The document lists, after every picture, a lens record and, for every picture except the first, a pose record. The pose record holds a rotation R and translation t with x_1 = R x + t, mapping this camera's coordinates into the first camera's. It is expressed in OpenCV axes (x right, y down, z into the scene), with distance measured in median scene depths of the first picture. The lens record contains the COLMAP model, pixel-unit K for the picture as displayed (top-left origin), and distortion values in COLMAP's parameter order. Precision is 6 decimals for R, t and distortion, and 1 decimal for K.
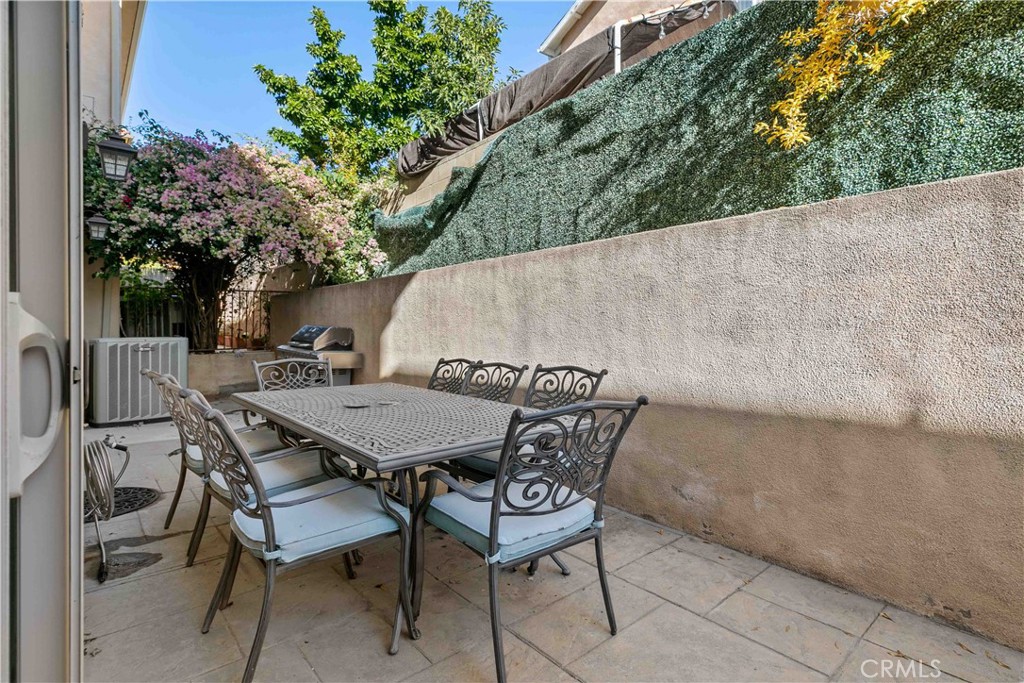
lens RADIAL K [[502.9, 0, 560.2], [0, 502.9, 314.9], [0, 0, 1]] dist [0.001655, 0.000187]
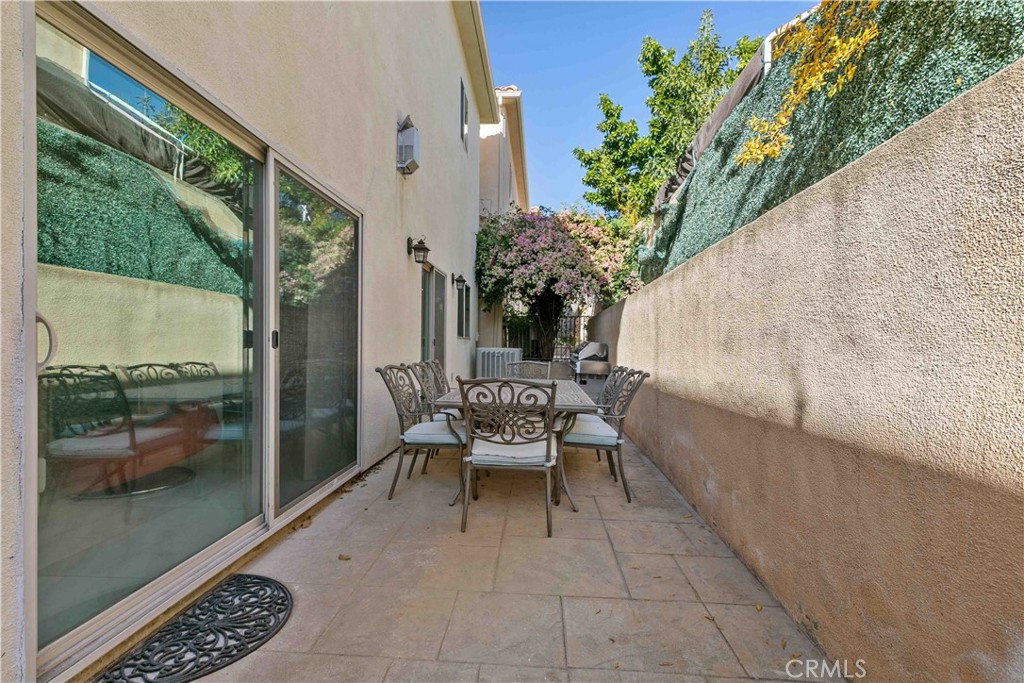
lens RADIAL K [[502.9, 0, 520.5], [0, 502.9, 342.1], [0, 0, 1]] dist [0.001655, 0.000187]
pose [[0.677934, 0.008830, -0.735070, 0.393841], [-0.002048, 0.999947, 0.010123, 0.010880], [0.735120, -0.005357, 0.677916, -0.029646]]
